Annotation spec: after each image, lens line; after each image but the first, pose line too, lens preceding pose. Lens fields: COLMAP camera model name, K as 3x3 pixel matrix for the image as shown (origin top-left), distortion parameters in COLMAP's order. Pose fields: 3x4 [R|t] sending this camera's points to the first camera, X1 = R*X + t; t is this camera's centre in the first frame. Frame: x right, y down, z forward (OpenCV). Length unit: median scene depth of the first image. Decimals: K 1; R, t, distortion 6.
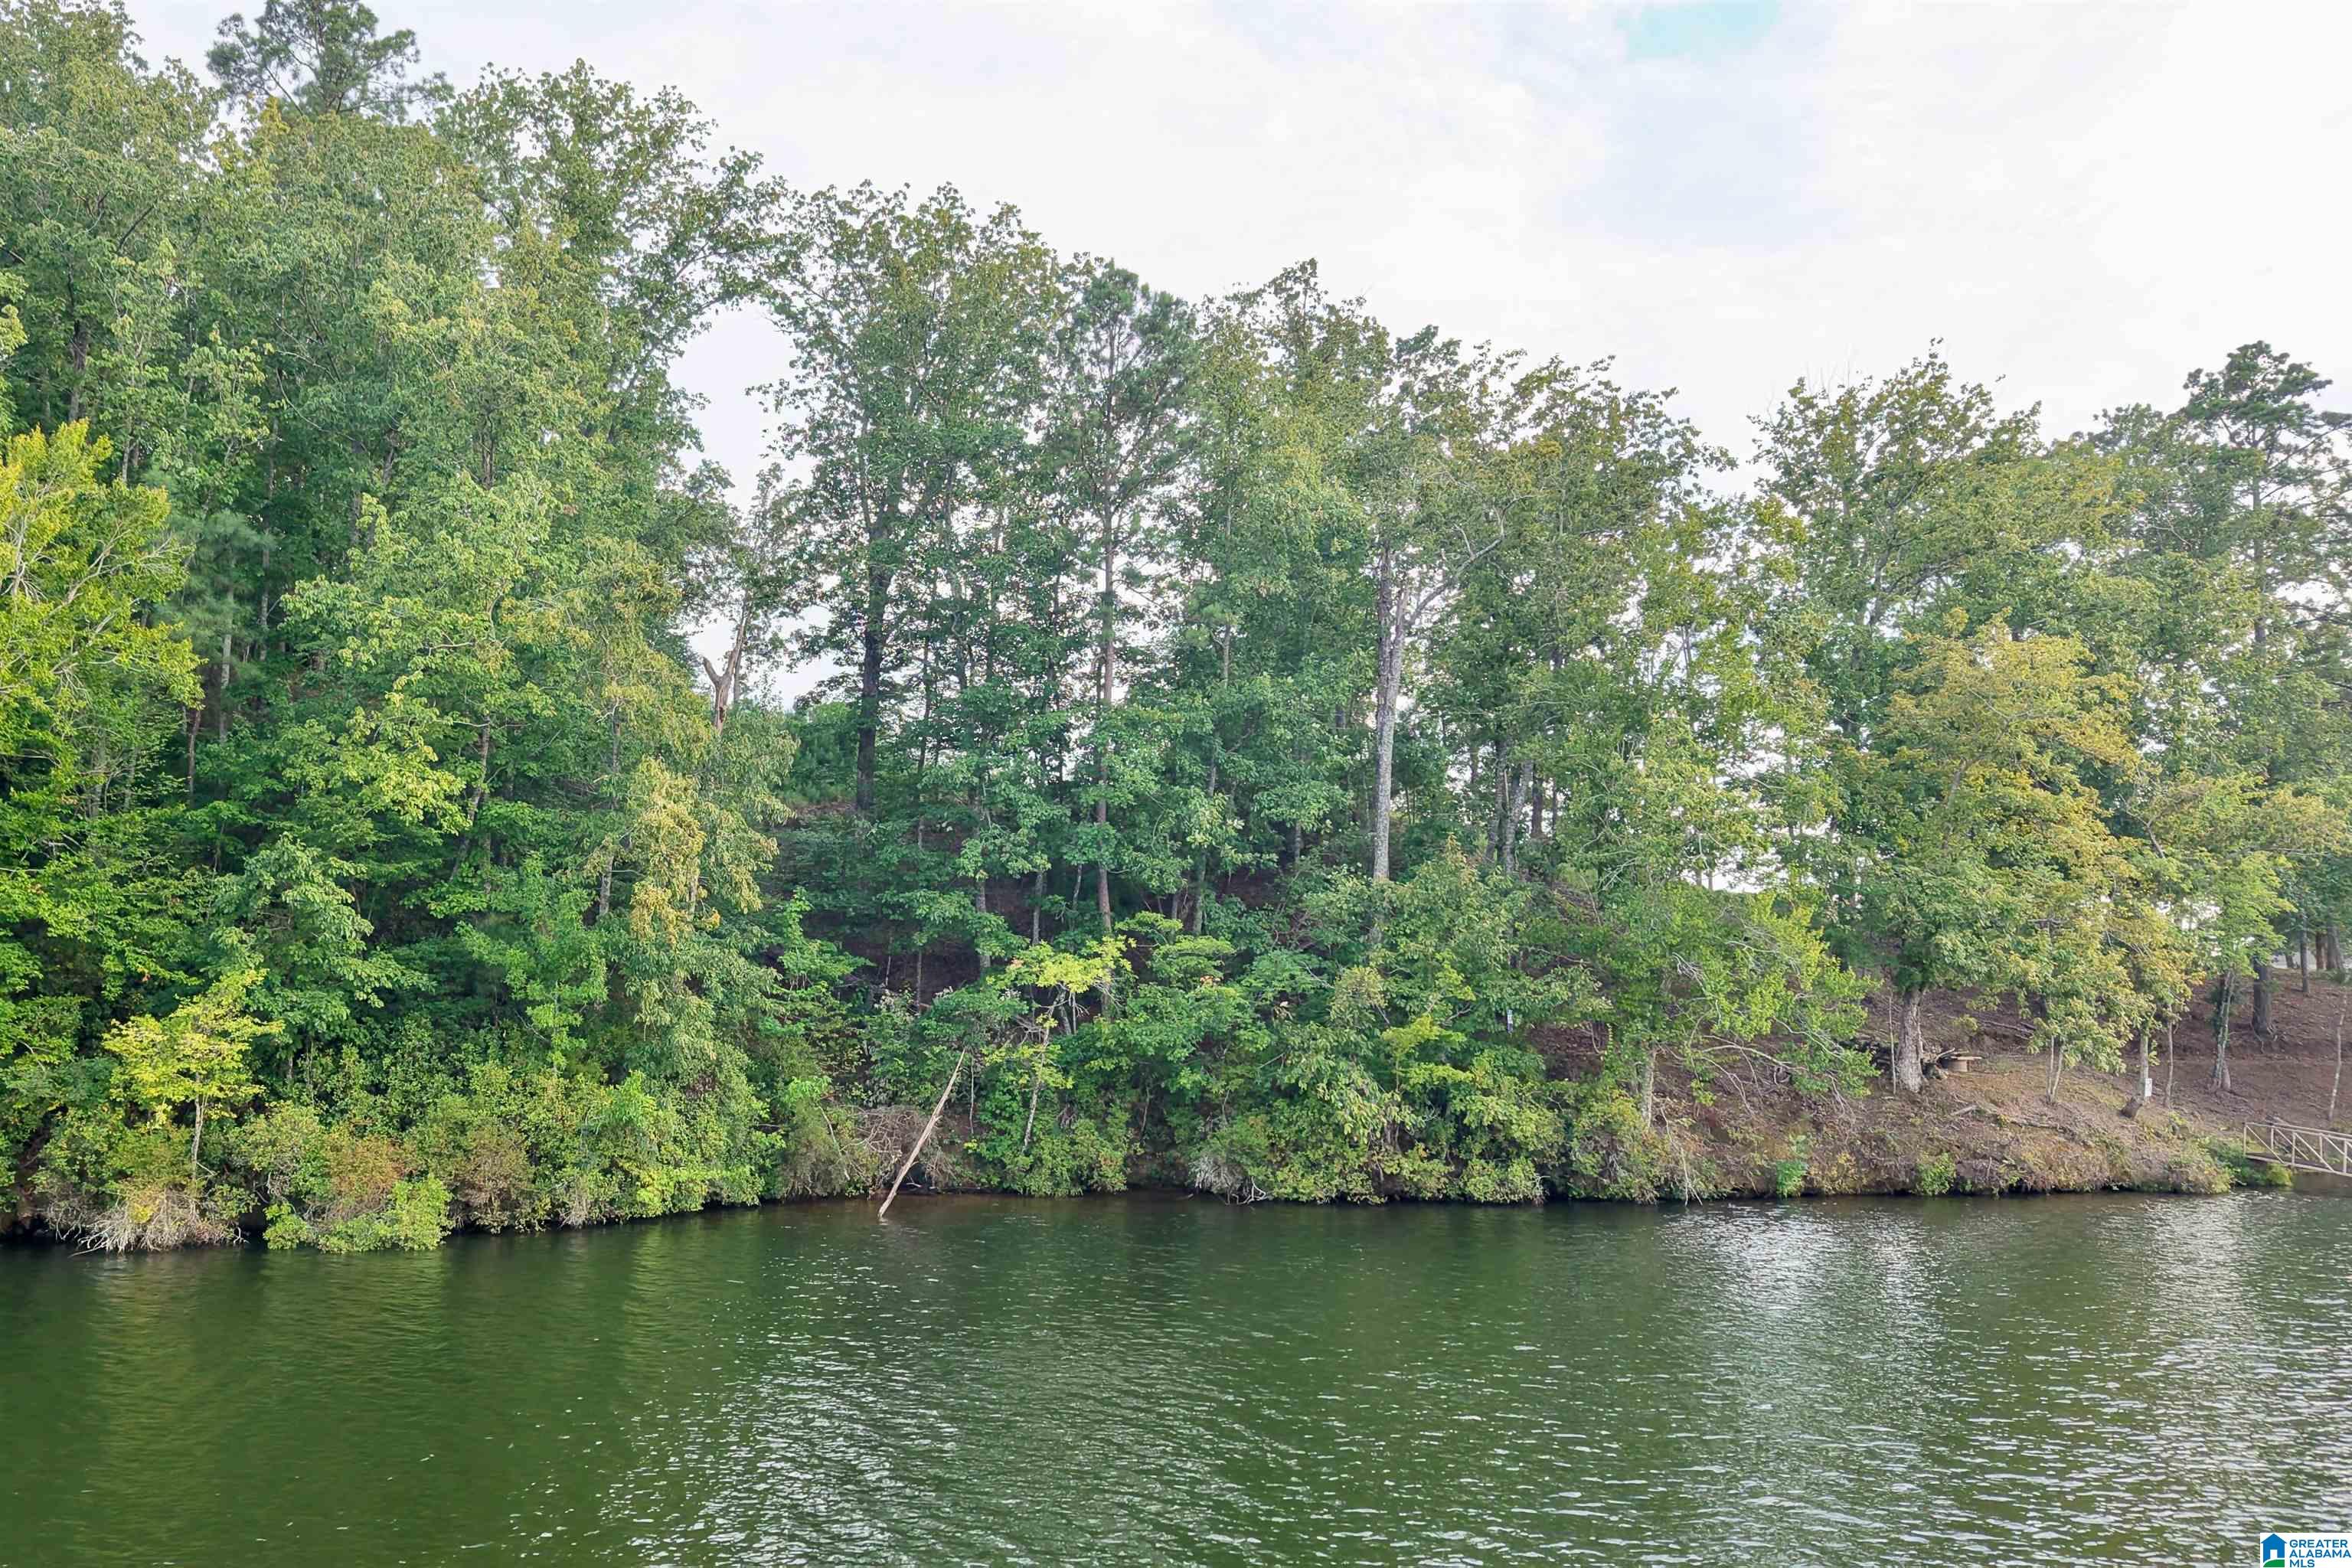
lens RADIAL K [[1892.9, 0, 1051.9], [0, 1892.9, 801.9], [0, 0, 1]] dist [0.038114, -0.054120]
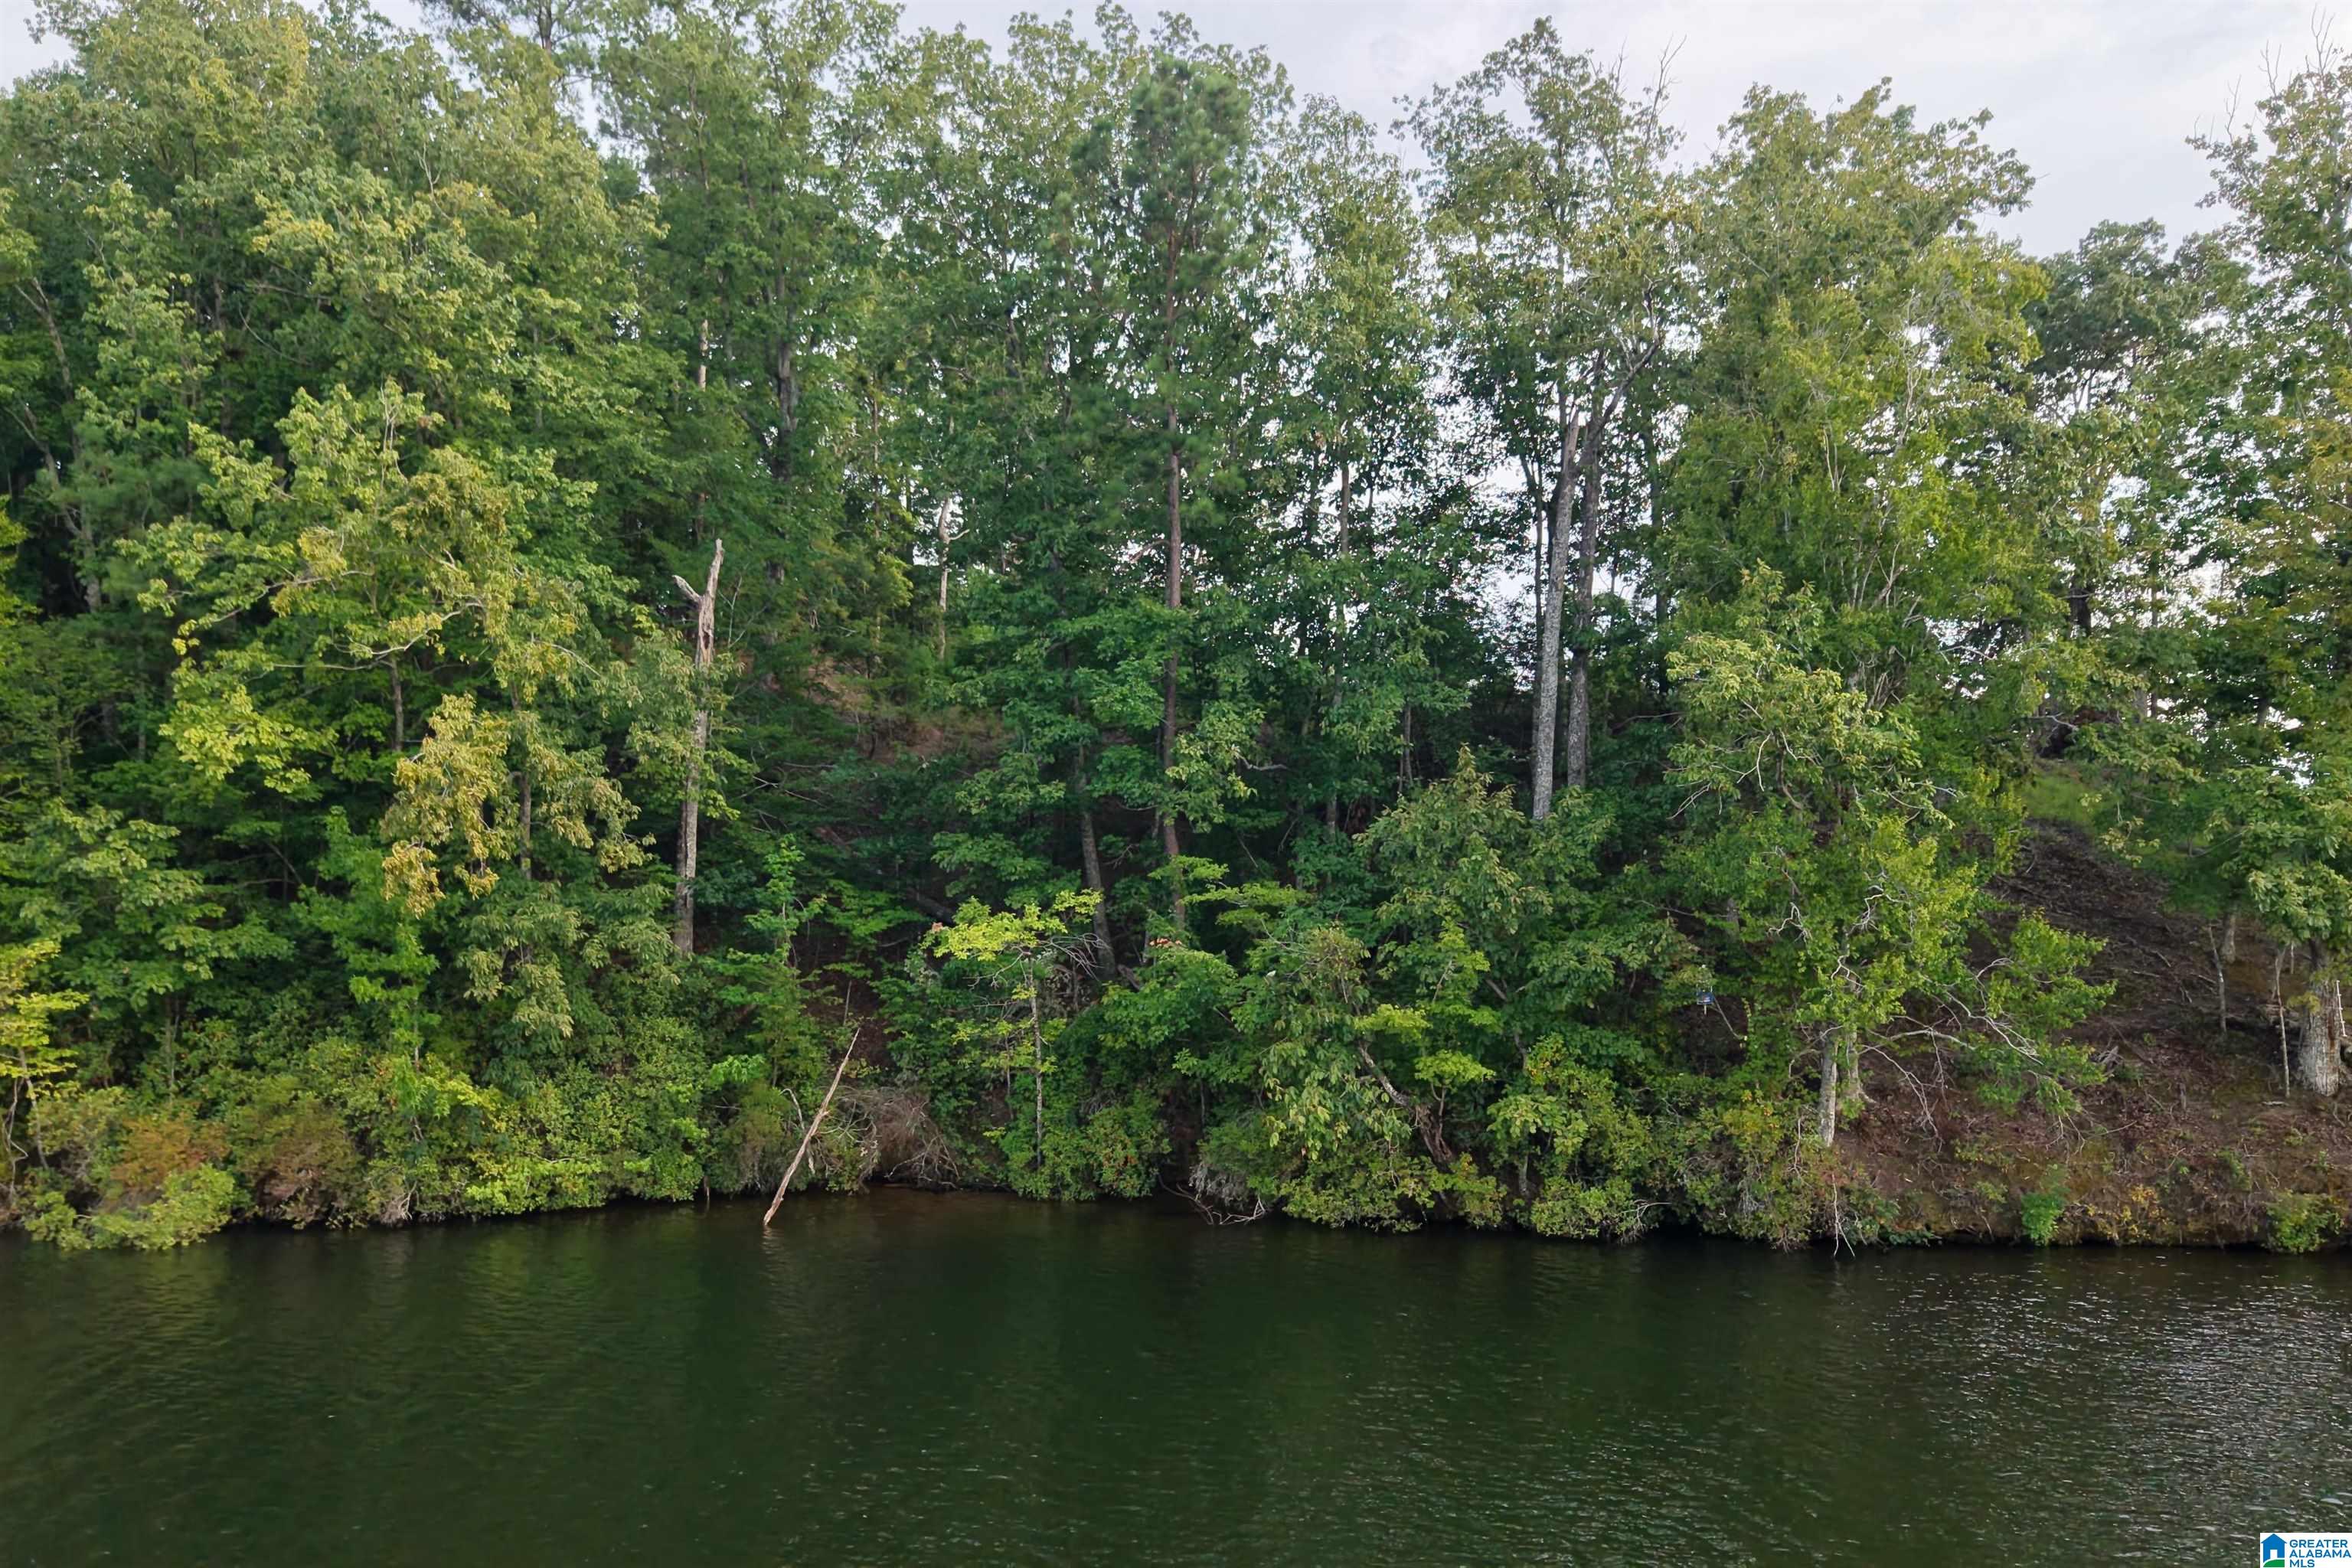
lens RADIAL K [[1892.9, 0, 1183.8], [0, 1892.9, 798.6], [0, 0, 1]] dist [0.038114, -0.054120]
pose [[0.938307, -0.027798, -0.344685, 0.380138], [0.041251, 0.998644, 0.031757, 0.010181], [0.343335, -0.044016, 0.938181, 0.278948]]
